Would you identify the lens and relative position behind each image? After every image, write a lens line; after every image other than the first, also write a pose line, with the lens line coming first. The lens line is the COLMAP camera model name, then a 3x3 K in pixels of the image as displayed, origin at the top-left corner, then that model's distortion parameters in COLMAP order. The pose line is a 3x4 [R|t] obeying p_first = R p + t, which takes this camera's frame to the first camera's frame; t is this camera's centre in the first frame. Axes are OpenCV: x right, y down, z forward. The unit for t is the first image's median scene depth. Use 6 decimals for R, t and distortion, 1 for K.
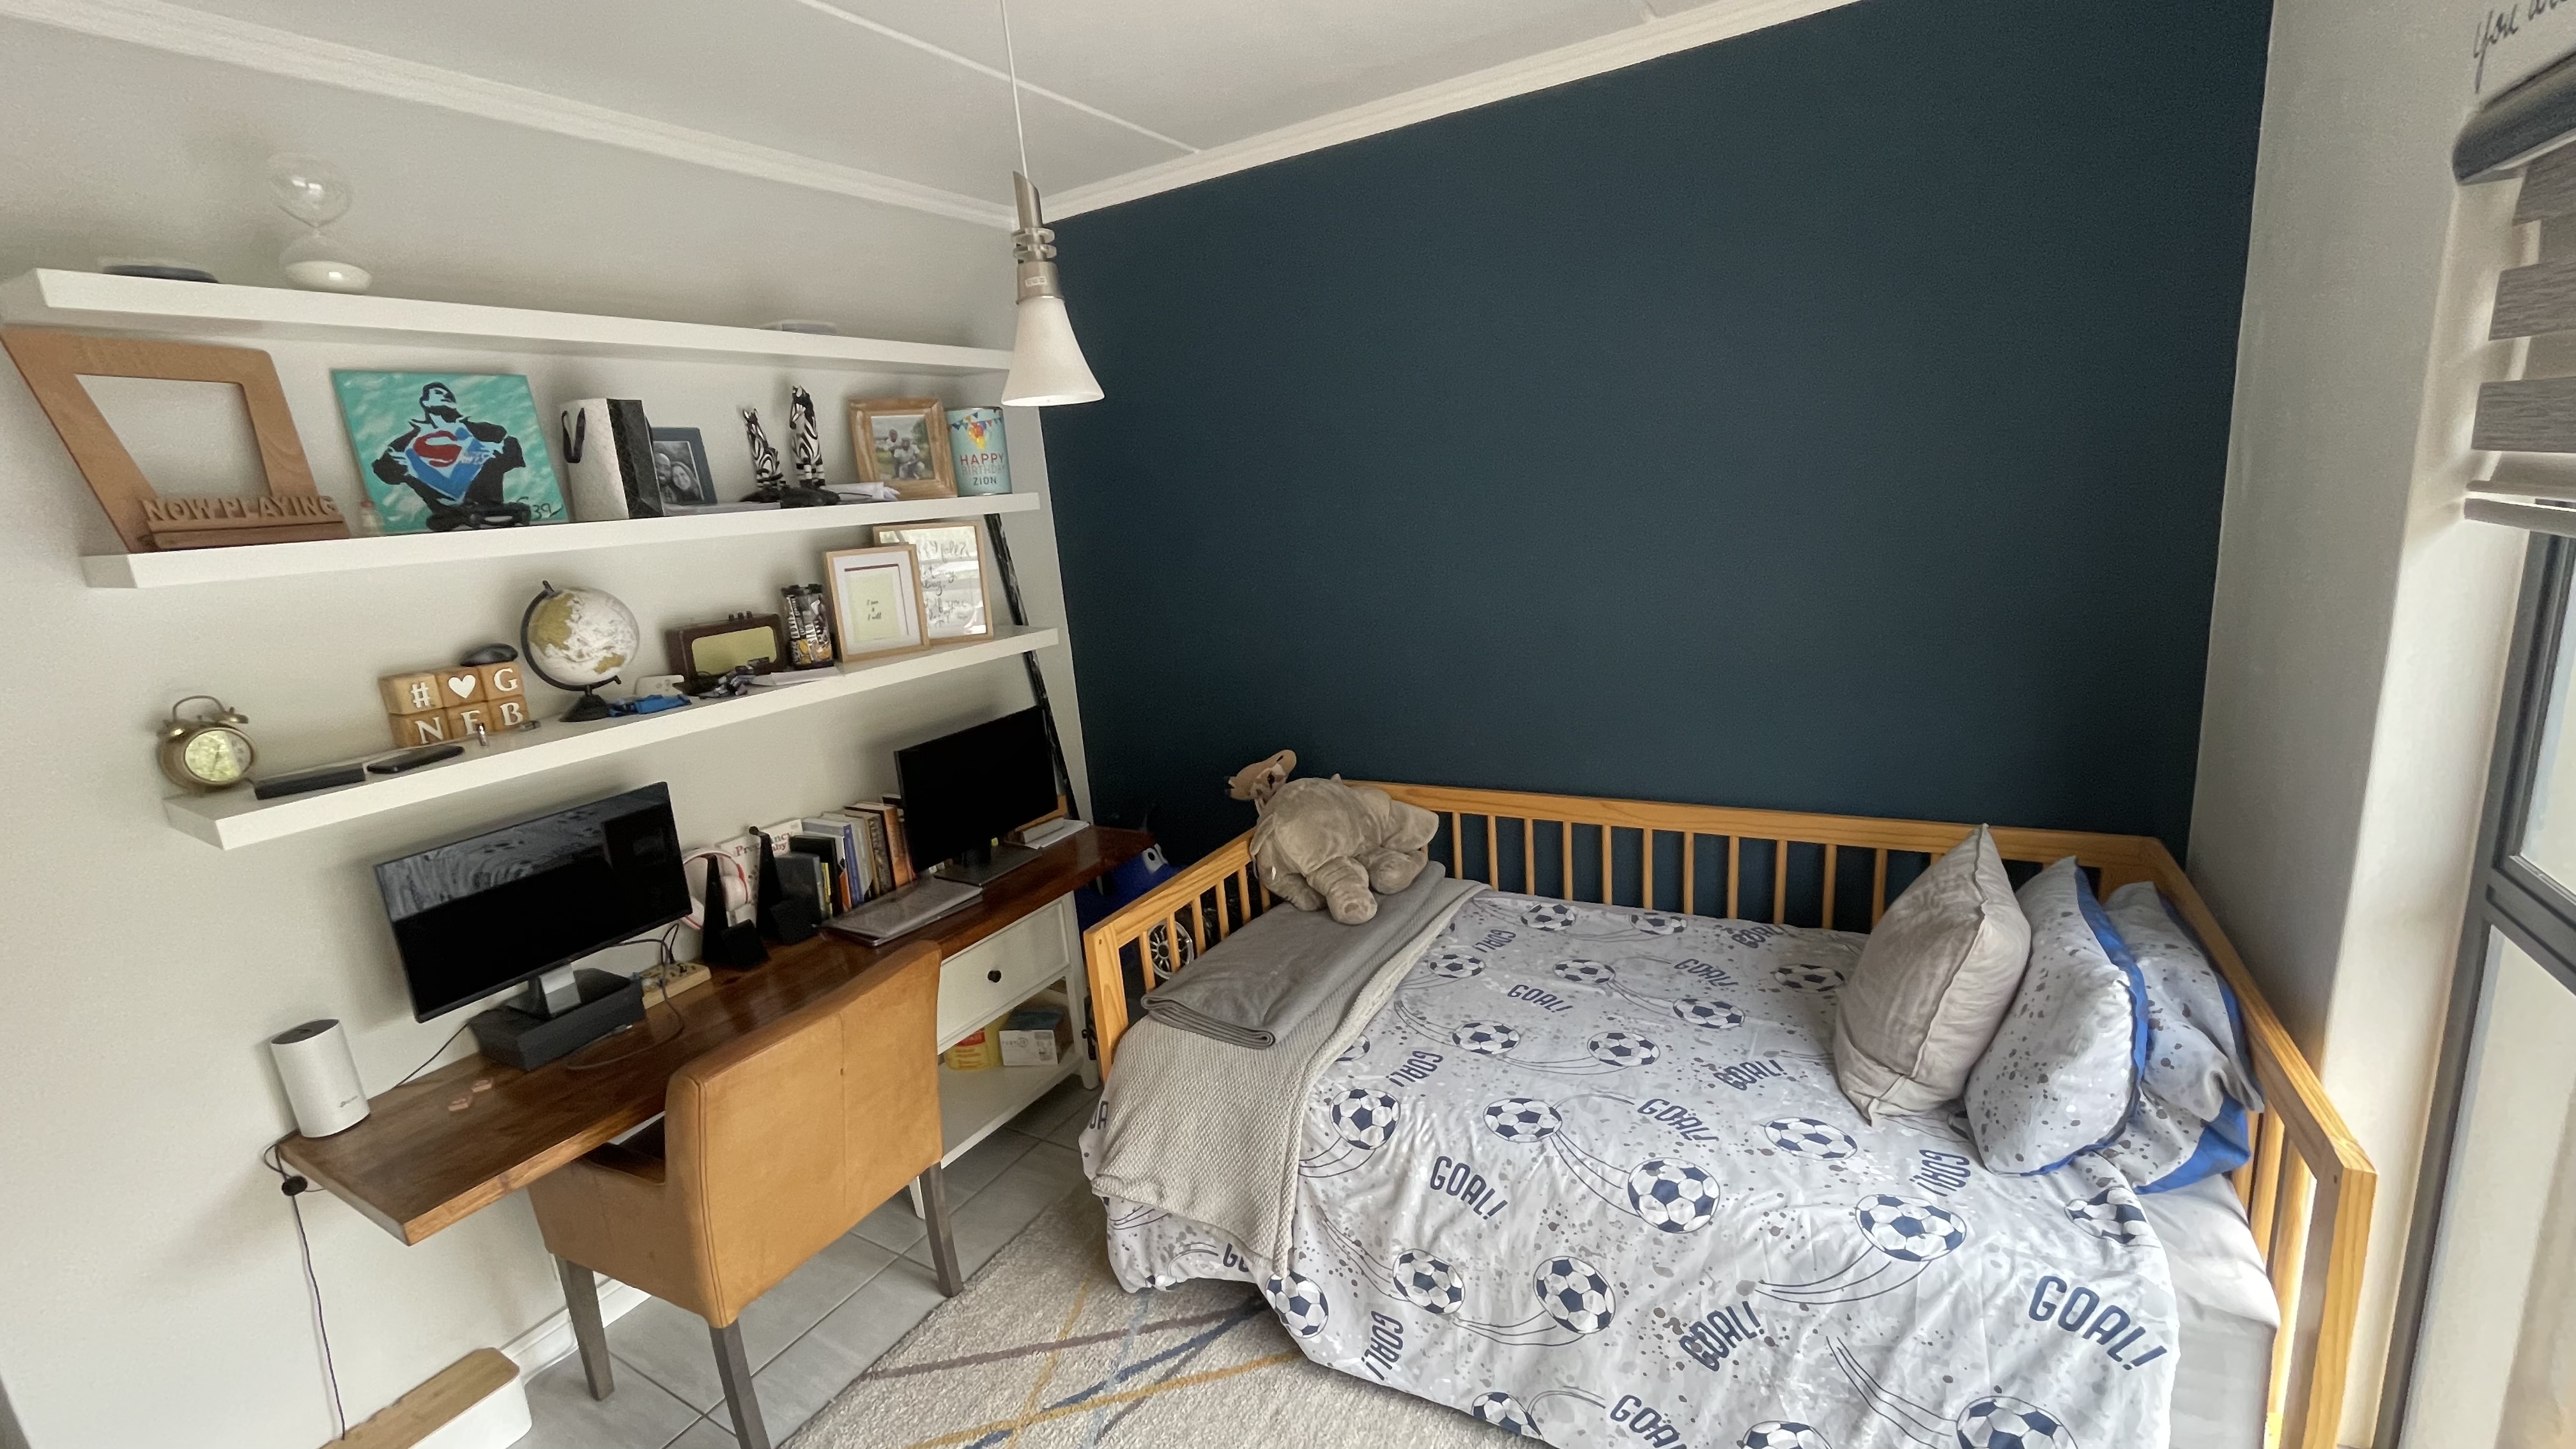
lens RADIAL K [[1042.2, 0, 1284.6], [0, 1042.2, 727.4], [0, 0, 1]] dist [-0.004701, -0.000271]
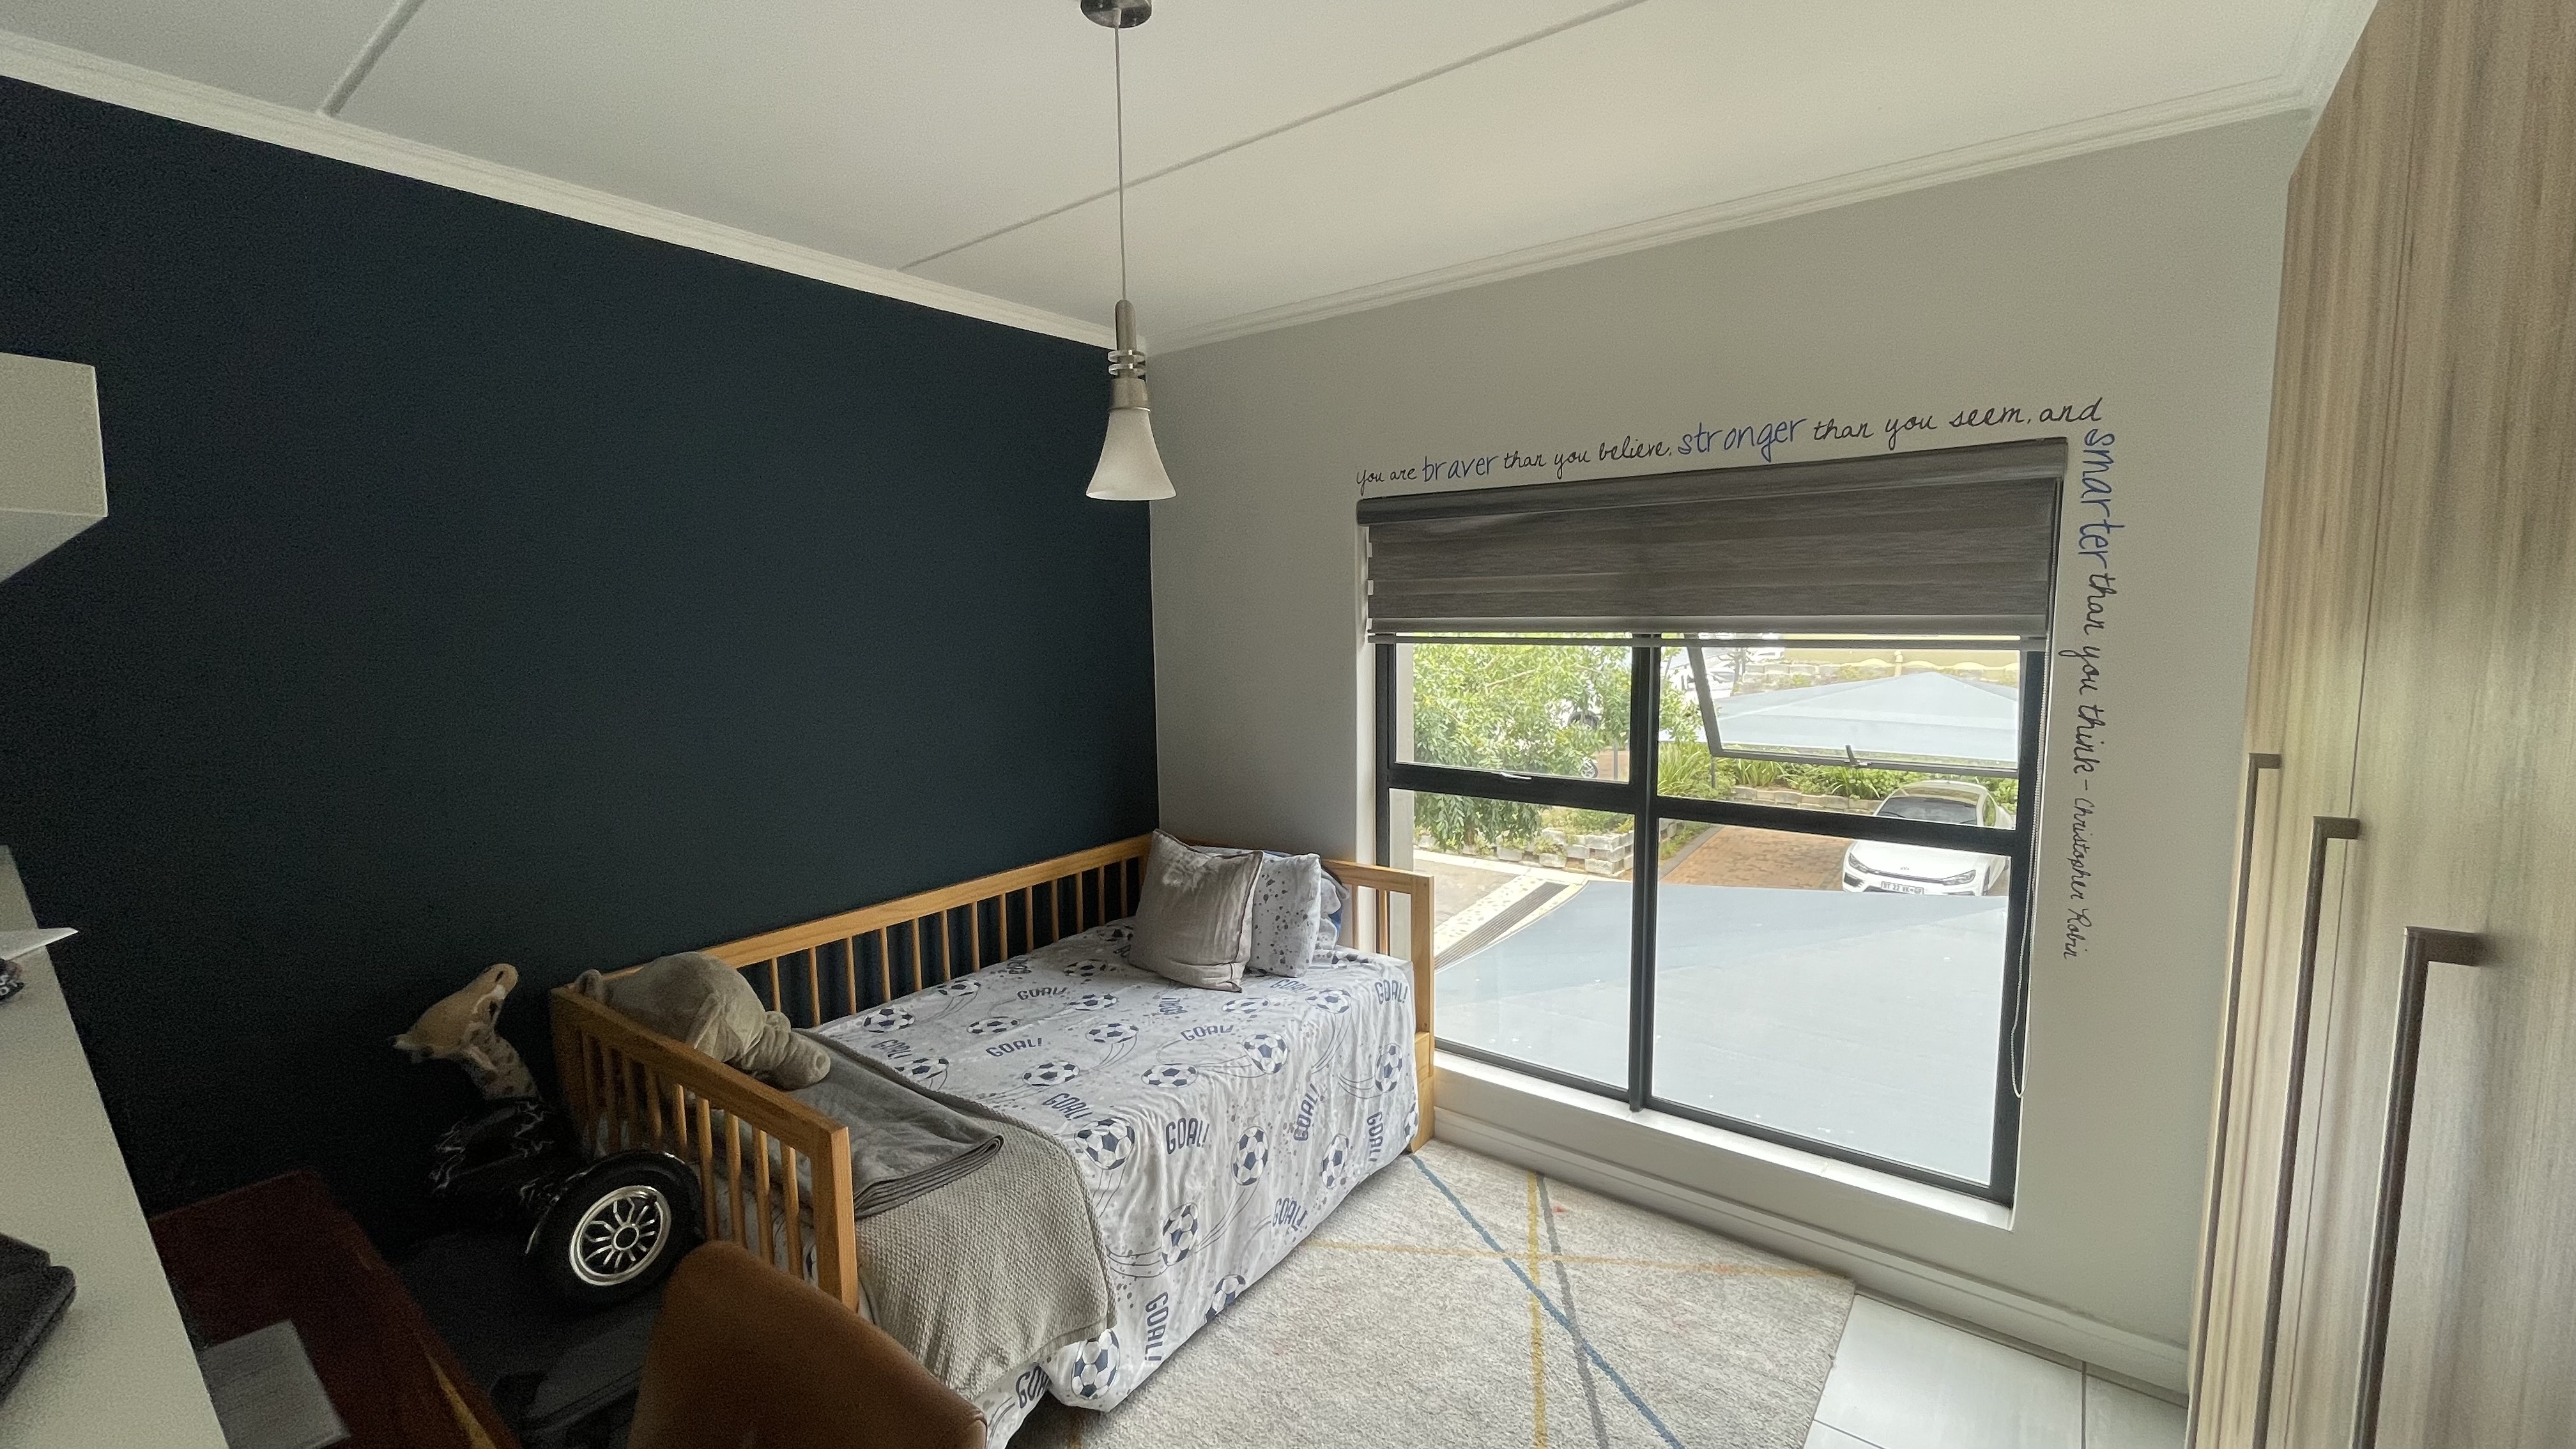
lens RADIAL K [[1042.2, 0, 1284.6], [0, 1042.2, 727.4], [0, 0, 1]] dist [-0.004701, -0.000271]
pose [[0.124790, -0.031497, 0.991683, -1.034127], [0.227581, 0.973756, 0.002290, -0.025318], [-0.965730, 0.225402, 0.128684, 0.577098]]
